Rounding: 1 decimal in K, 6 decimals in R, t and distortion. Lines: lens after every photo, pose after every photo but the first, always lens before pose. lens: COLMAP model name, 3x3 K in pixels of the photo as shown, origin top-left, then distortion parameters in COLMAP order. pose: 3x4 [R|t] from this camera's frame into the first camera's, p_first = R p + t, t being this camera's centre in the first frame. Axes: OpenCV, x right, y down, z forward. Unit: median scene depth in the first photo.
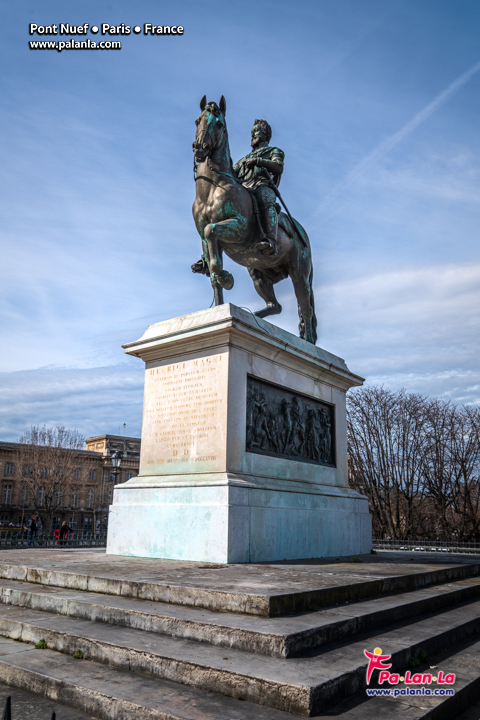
lens RADIAL K [[554.0, 0, 227.5], [0, 554.0, 386.6], [0, 0, 1]] dist [-0.005183, 0.000488]
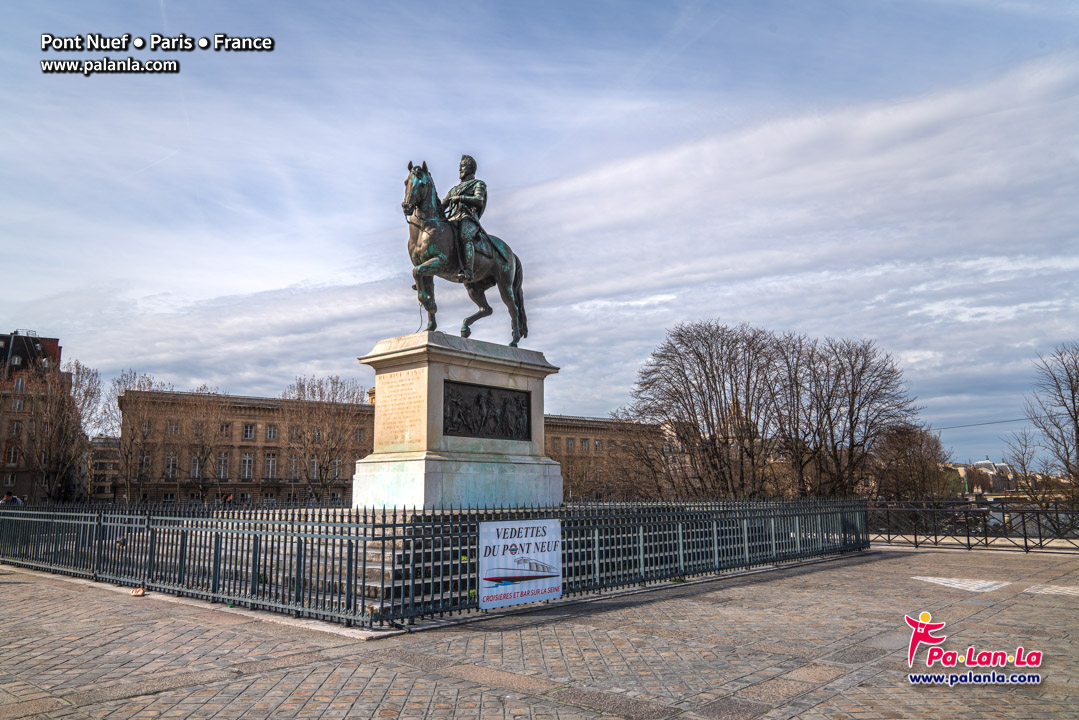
lens RADIAL K [[830.2, 0, 539.5], [0, 830.2, 360.0], [0, 0, 1]] dist [-0.005183, 0.000488]
pose [[0.998710, -0.030565, -0.040538, 0.321594], [0.033835, 0.996008, 0.082601, -0.211667], [0.037852, -0.083866, 0.995758, -0.956311]]
